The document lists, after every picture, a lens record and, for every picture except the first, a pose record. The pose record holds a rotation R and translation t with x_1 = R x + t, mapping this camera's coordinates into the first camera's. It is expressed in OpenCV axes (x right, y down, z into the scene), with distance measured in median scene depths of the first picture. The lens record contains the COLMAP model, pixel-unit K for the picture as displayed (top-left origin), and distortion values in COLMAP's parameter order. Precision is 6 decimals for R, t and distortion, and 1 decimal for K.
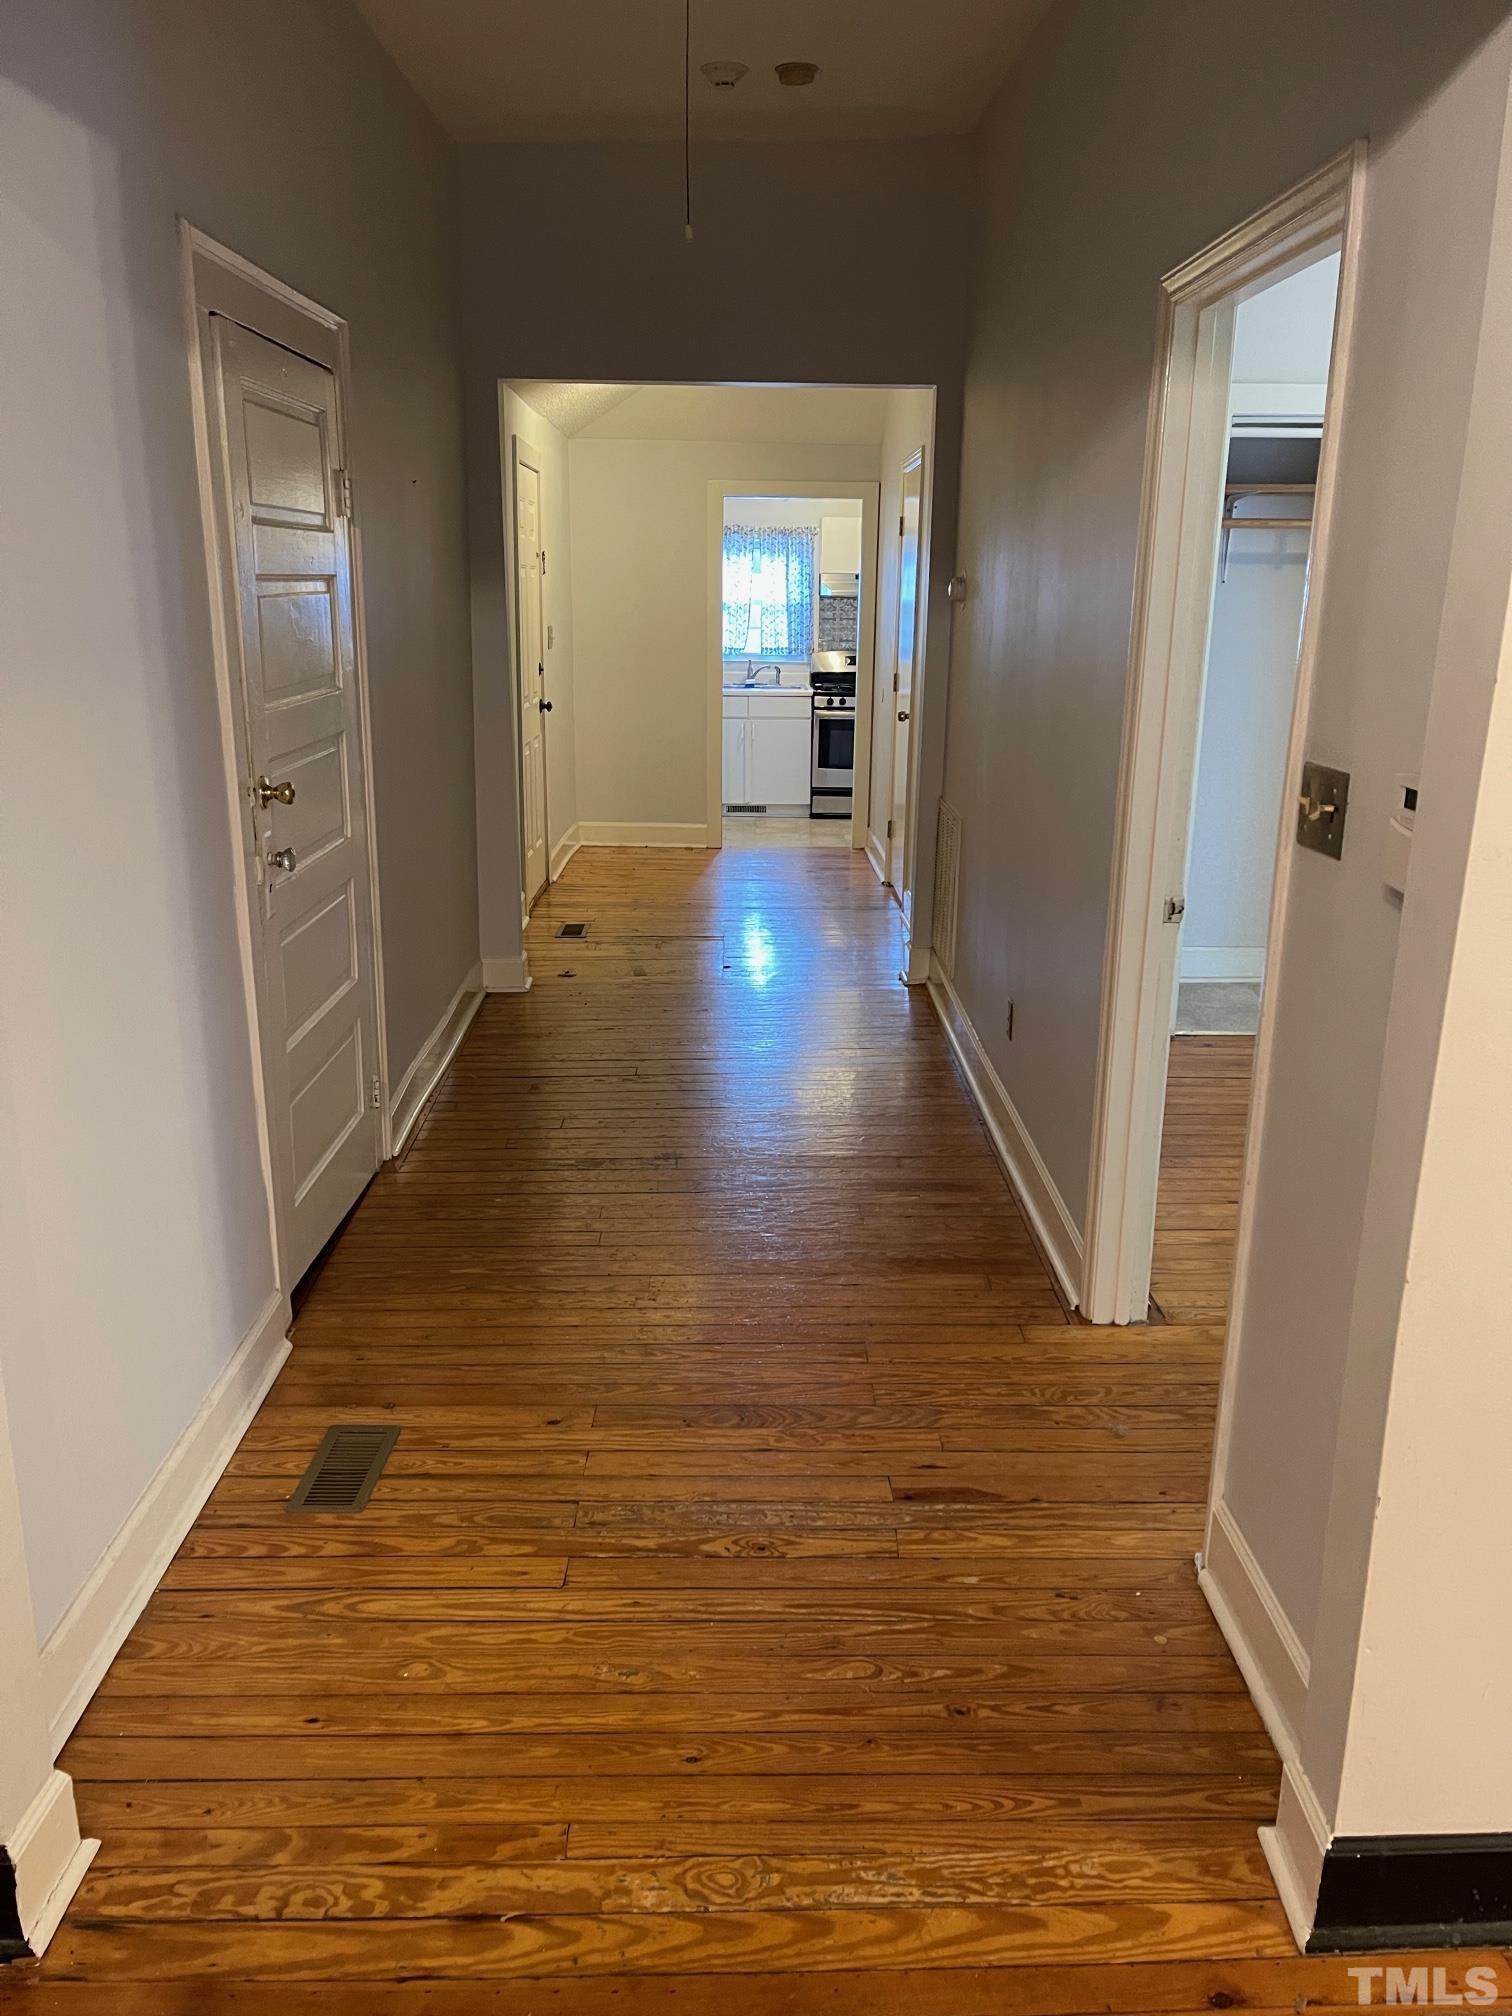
lens RADIAL K [[1524.5, 0, 756.0], [0, 1524.5, 1008.0], [0, 0, 1]] dist [0.087986, -0.121782]
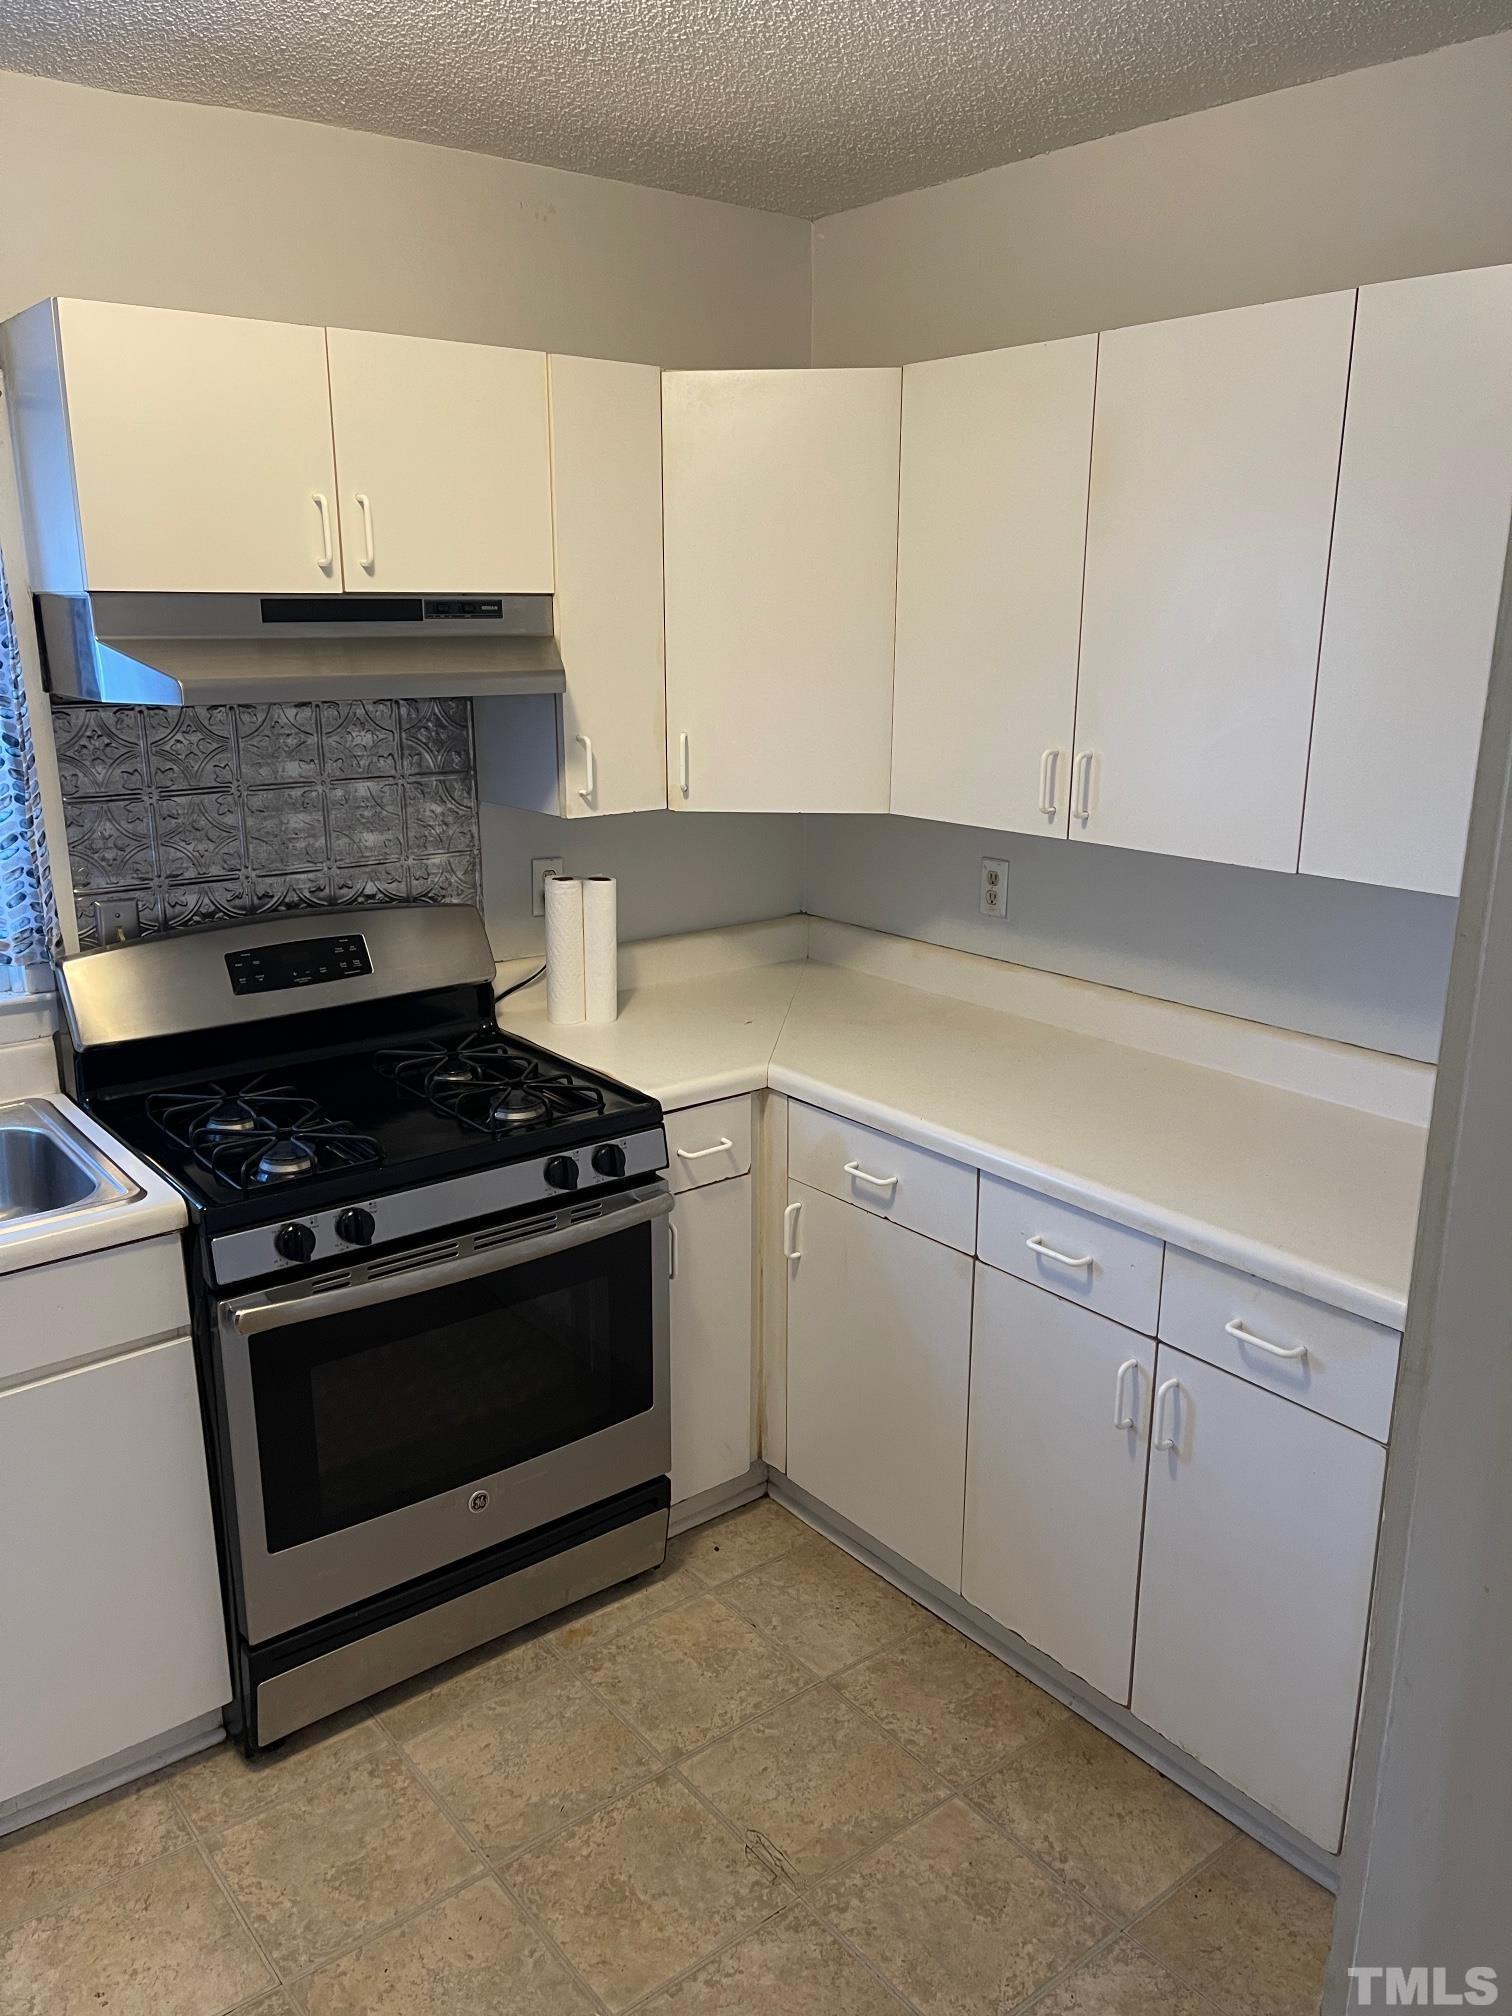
lens RADIAL K [[1524.5, 0, 756.0], [0, 1524.5, 1008.0], [0, 0, 1]] dist [0.087986, -0.121782]
pose [[0.788678, -0.172885, 0.589999, -0.016479], [0.174521, 0.983128, 0.054792, -0.230231], [-0.589517, 0.059754, 0.805543, 0.802679]]
